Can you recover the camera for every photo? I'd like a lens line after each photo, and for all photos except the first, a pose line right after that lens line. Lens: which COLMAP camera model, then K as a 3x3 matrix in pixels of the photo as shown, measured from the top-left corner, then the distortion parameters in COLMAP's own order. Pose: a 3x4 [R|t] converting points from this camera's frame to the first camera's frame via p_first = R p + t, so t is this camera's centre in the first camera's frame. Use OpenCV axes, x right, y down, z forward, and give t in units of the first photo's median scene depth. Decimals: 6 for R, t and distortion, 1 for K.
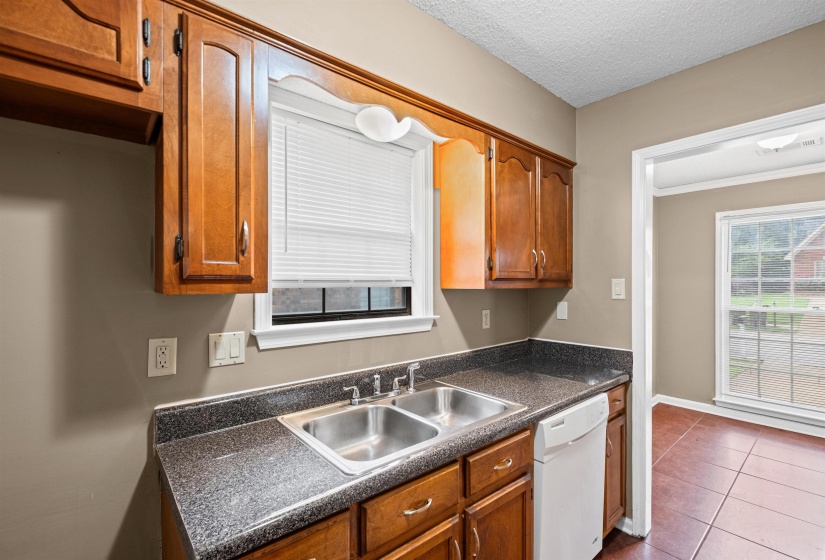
lens RADIAL K [[372.1, 0, 414.3], [0, 372.1, 284.3], [0, 0, 1]] dist [0.004994, -0.001740]
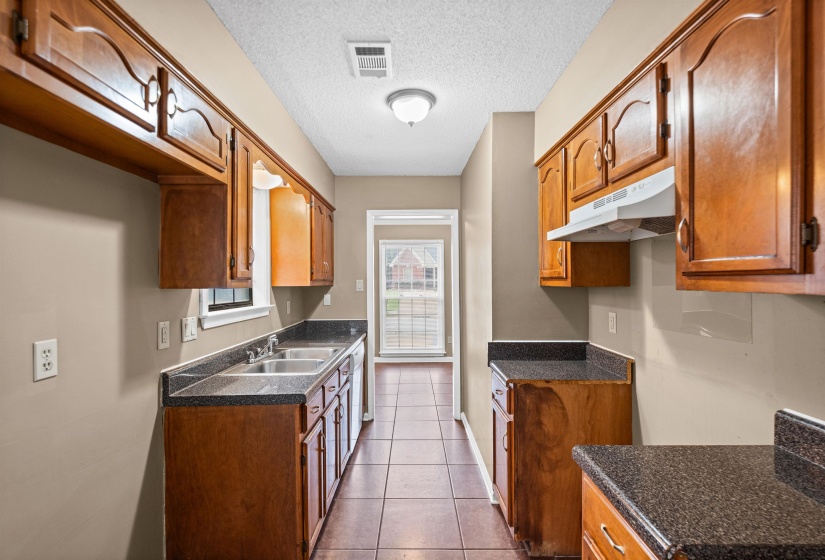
lens RADIAL K [[372.1, 0, 414.4], [0, 372.1, 280.0], [0, 0, 1]] dist [0.004994, -0.001740]
pose [[0.652031, 0.002513, 0.758188, -0.696333], [0.007671, 0.999921, -0.009911, 0.006139], [-0.758153, 0.012278, 0.651961, -0.387939]]
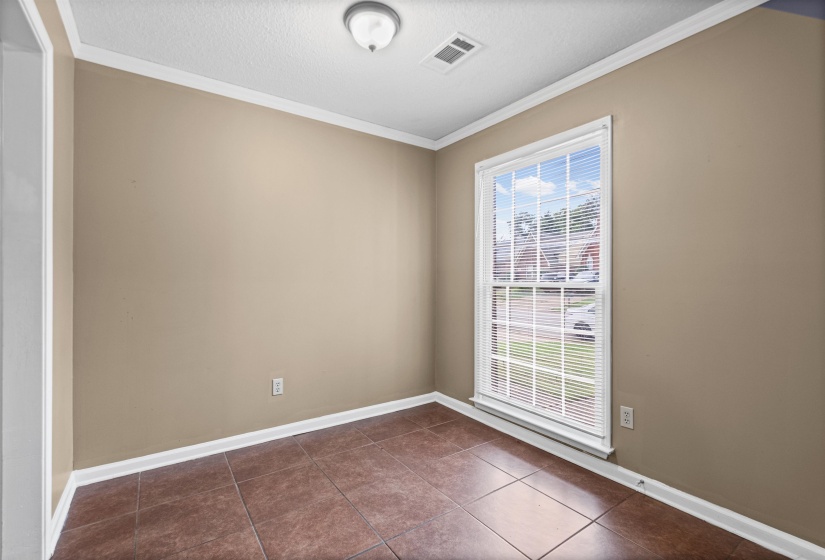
lens RADIAL K [[372.1, 0, 407.1], [0, 372.1, 280.3], [0, 0, 1]] dist [0.004994, -0.001740]
pose [[0.994309, 0.002741, -0.106498, 1.524953], [-0.003896, 0.999936, -0.010639, 0.132850], [0.106462, 0.010993, 0.994256, 0.409449]]
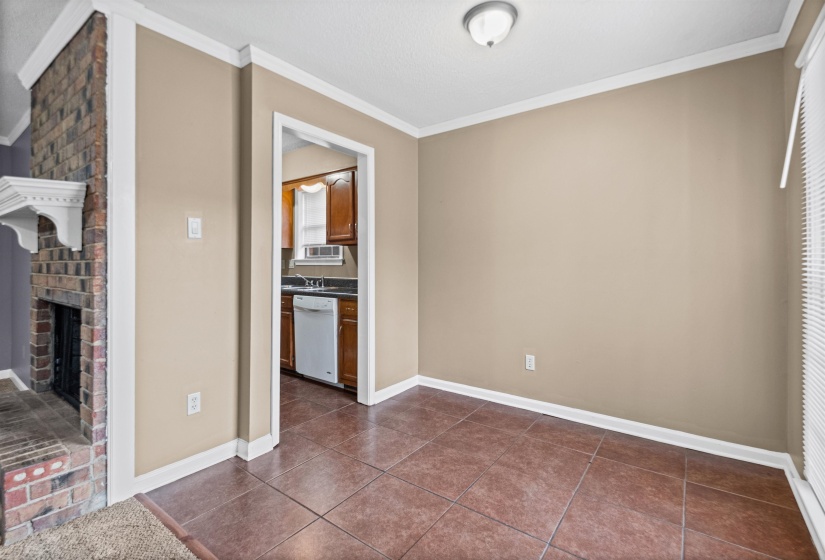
lens RADIAL K [[372.1, 0, 412.5], [0, 372.1, 261.5], [0, 0, 1]] dist [0.004994, -0.001740]
pose [[0.210636, -0.011970, -0.977491, 2.294357], [-0.009209, 0.999856, -0.014228, 0.129980], [0.977521, 0.011998, 0.210496, 0.954589]]
